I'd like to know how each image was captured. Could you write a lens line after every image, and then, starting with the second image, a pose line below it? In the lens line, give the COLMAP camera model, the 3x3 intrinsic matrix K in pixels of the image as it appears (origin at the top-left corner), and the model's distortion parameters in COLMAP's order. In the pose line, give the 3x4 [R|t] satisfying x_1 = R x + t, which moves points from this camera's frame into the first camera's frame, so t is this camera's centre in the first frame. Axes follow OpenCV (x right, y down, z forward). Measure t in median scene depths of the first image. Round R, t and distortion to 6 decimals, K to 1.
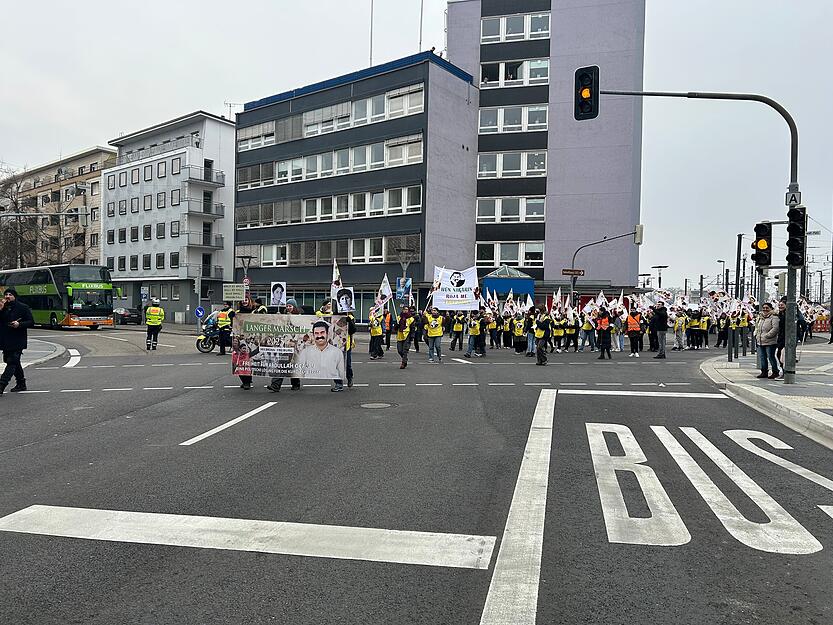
lens RADIAL K [[623.6, 0, 416.8], [0, 623.6, 315.5], [0, 0, 1]] dist [0.069641, -0.079188]
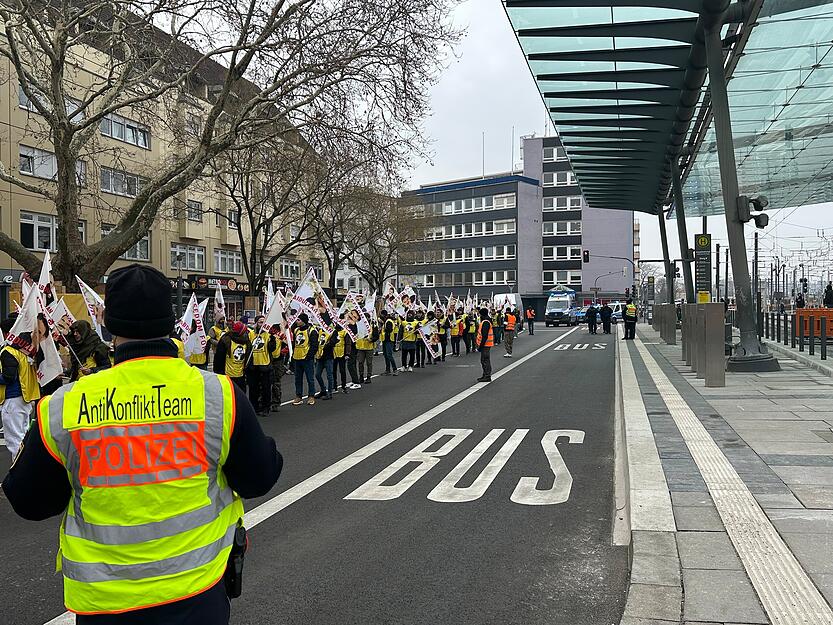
lens RADIAL K [[731.0, 0, 416.8], [0, 731.0, 314.8], [0, 0, 1]] dist [0.003538, 0.000253]
pose [[0.999235, -0.032162, -0.022248, -0.256692], [0.032755, 0.999103, 0.026855, -0.070360], [0.021364, -0.027563, 0.999392, -1.264803]]
